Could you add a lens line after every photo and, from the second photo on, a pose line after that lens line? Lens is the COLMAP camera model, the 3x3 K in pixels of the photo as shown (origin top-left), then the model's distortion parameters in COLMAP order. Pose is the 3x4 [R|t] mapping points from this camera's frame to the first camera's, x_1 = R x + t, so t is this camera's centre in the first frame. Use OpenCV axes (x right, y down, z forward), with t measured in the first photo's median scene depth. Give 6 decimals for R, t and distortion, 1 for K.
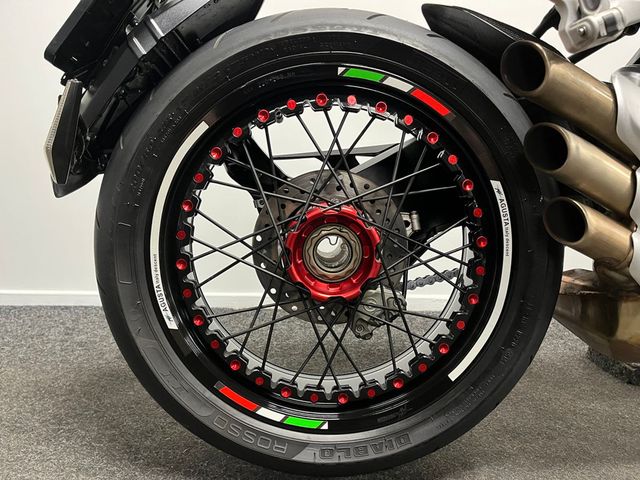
lens RADIAL K [[488.2, 0, 315.2], [0, 488.2, 240.8], [0, 0, 1]] dist [0.024407, -0.000730]
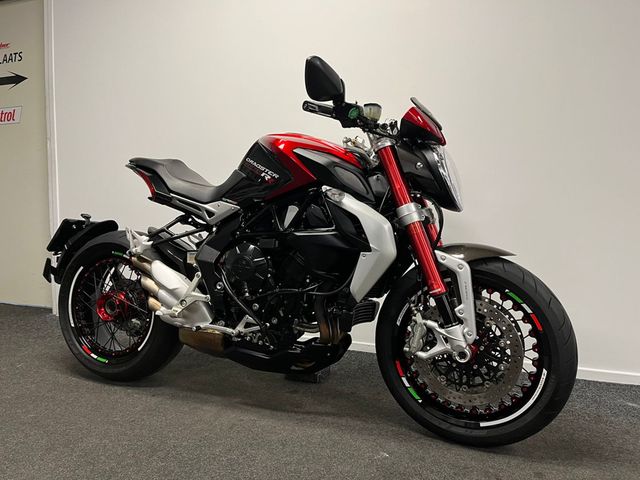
lens RADIAL K [[488.2, 0, 315.2], [0, 488.2, 240.8], [0, 0, 1]] dist [0.024407, -0.000730]
pose [[0.919016, 0.014279, -0.393962, 2.502475], [-0.047858, 0.995993, -0.075542, -0.224619], [0.391305, 0.088279, 0.916017, -1.450840]]
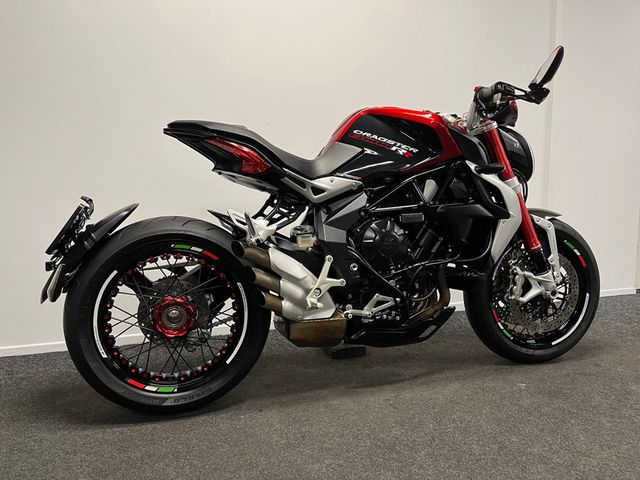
lens RADIAL K [[488.2, 0, 315.2], [0, 488.2, 240.8], [0, 0, 1]] dist [0.024407, -0.000730]
pose [[0.959003, -0.060694, 0.276822, 0.056683], [0.071666, 0.996987, -0.029683, -0.231199], [-0.274186, 0.048305, 0.960463, -1.531278]]
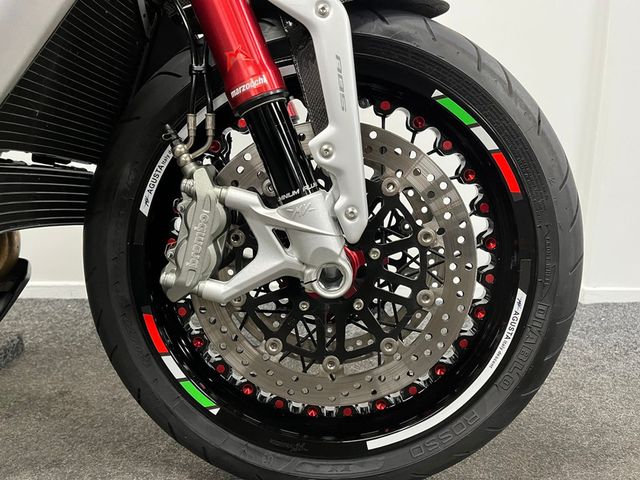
lens RADIAL K [[488.2, 0, 315.2], [0, 488.2, 240.8], [0, 0, 1]] dist [0.024407, -0.000730]
pose [[0.999835, -0.003792, 0.017790, 2.202130], [0.003152, 0.999351, 0.035878, 0.013728], [-0.017914, -0.035816, 0.999198, 0.166786]]
